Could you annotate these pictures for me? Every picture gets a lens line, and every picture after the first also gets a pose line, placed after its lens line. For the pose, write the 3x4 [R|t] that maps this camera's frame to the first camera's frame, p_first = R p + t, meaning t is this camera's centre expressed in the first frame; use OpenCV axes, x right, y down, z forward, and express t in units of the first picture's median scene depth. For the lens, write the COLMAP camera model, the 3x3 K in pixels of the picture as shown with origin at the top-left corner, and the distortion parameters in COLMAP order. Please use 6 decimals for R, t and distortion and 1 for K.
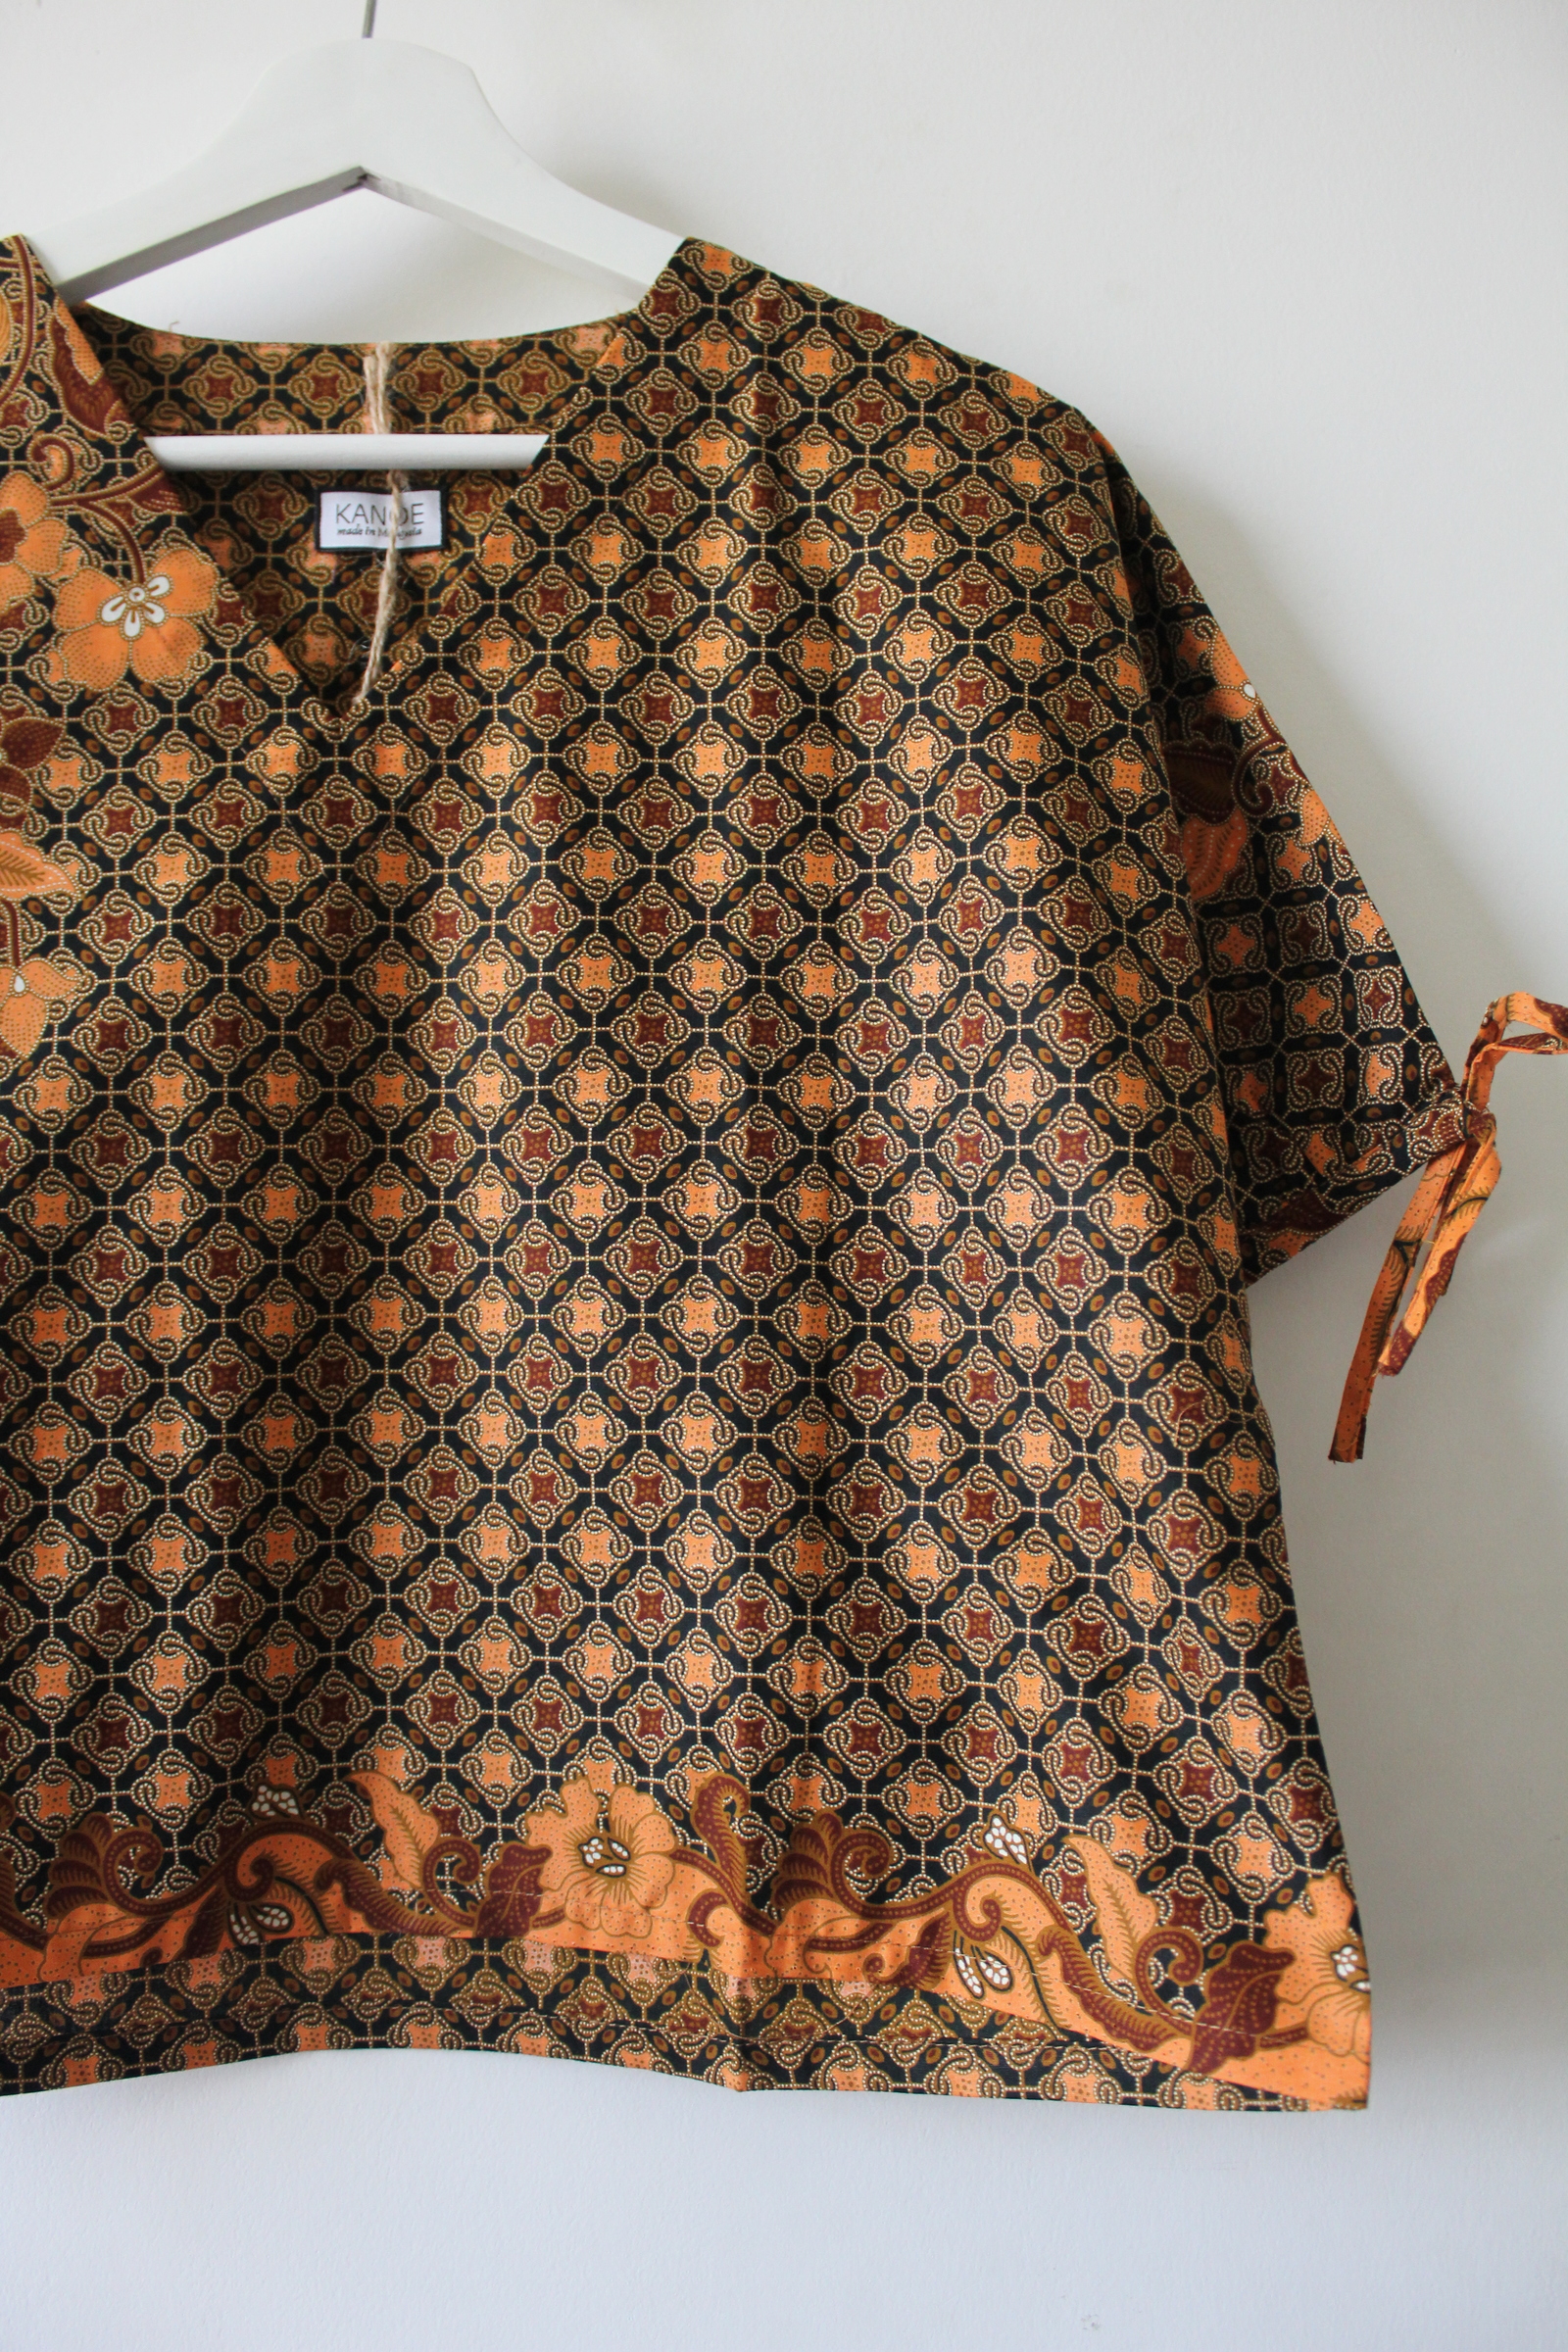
lens RADIAL K [[1933.5, 0, 751.0], [0, 1933.5, 1147.8], [0, 0, 1]] dist [-0.162634, 0.133776]
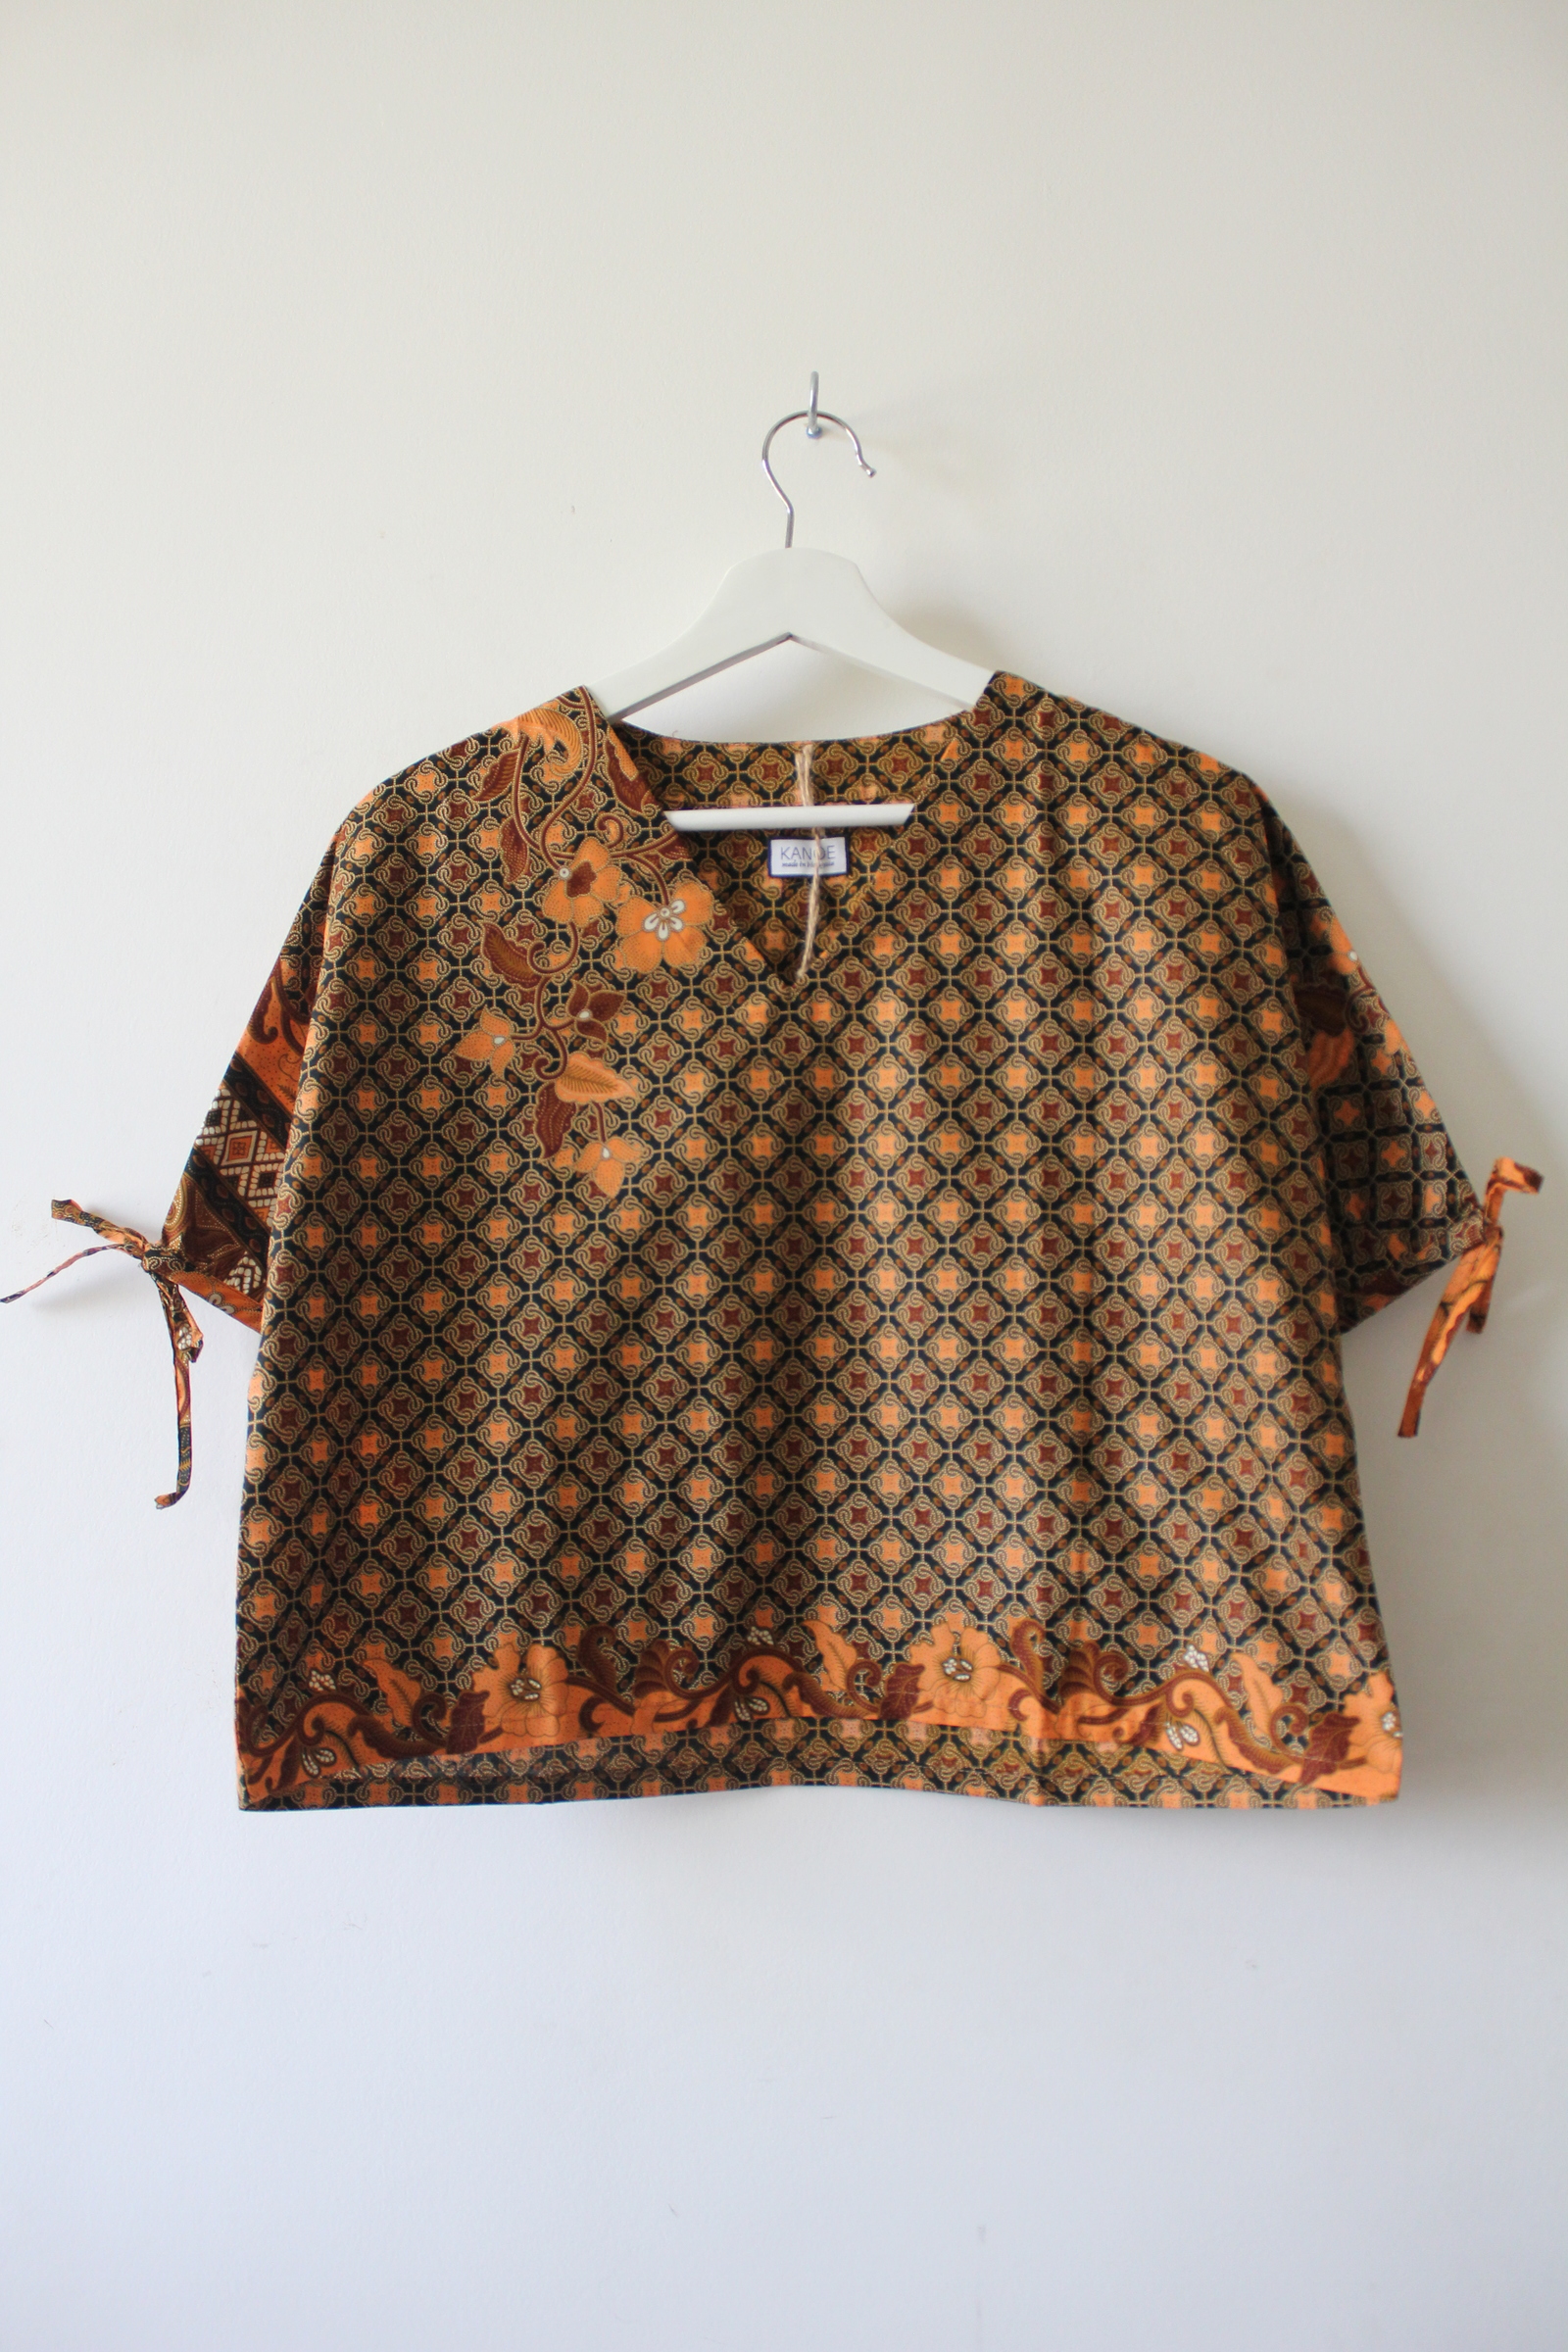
lens RADIAL K [[1933.5, 0, 751.0], [0, 1933.5, 1147.8], [0, 0, 1]] dist [-0.162634, 0.133776]
pose [[0.991420, -0.008473, -0.130441, -0.033231], [0.010121, 0.999877, 0.011979, -0.109230], [0.130323, -0.013197, 0.991384, -0.685441]]
